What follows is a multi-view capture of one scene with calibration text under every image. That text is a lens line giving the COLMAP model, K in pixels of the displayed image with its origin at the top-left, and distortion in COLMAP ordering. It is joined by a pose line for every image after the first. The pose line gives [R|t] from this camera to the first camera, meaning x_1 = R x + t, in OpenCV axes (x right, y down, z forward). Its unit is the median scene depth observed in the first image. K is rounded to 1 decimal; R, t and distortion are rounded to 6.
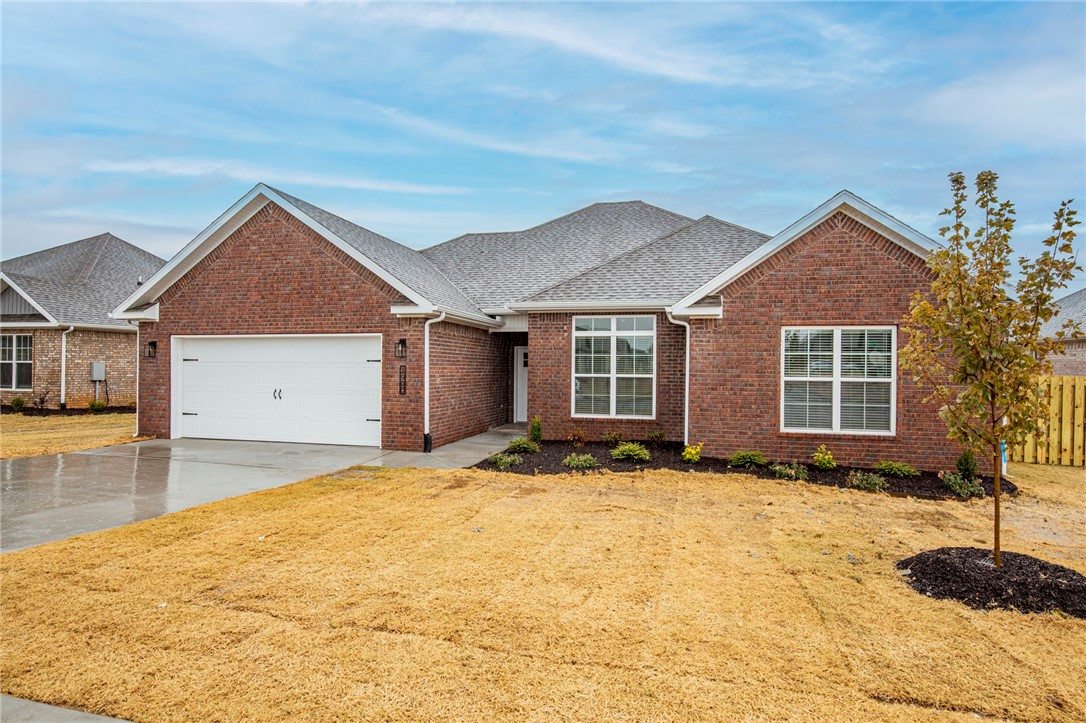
lens RADIAL K [[564.6, 0, 543.0], [0, 564.6, 361.5], [0, 0, 1]] dist [-0.020954, 0.000523]
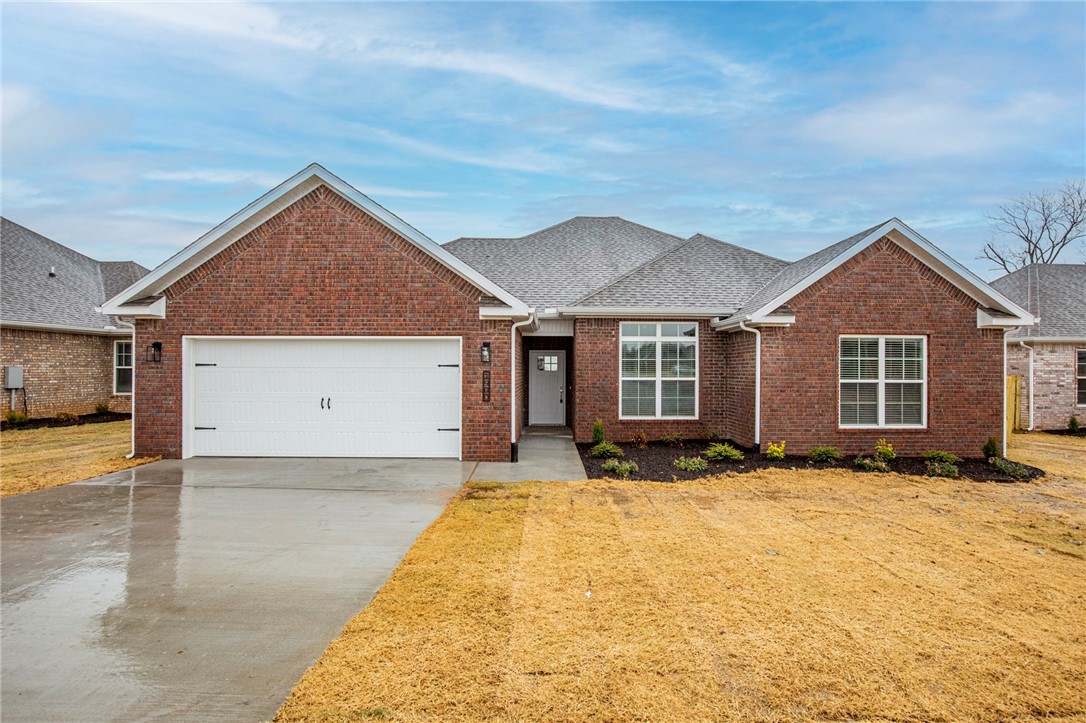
lens RADIAL K [[506.3, 0, 551.9], [0, 506.3, 363.8], [0, 0, 1]] dist [-0.034969, 0.006262]
pose [[0.968947, -0.001527, 0.247264, -0.343696], [0.001099, 0.999998, 0.001870, -0.005882], [-0.247266, -0.001540, 0.968946, 0.153213]]
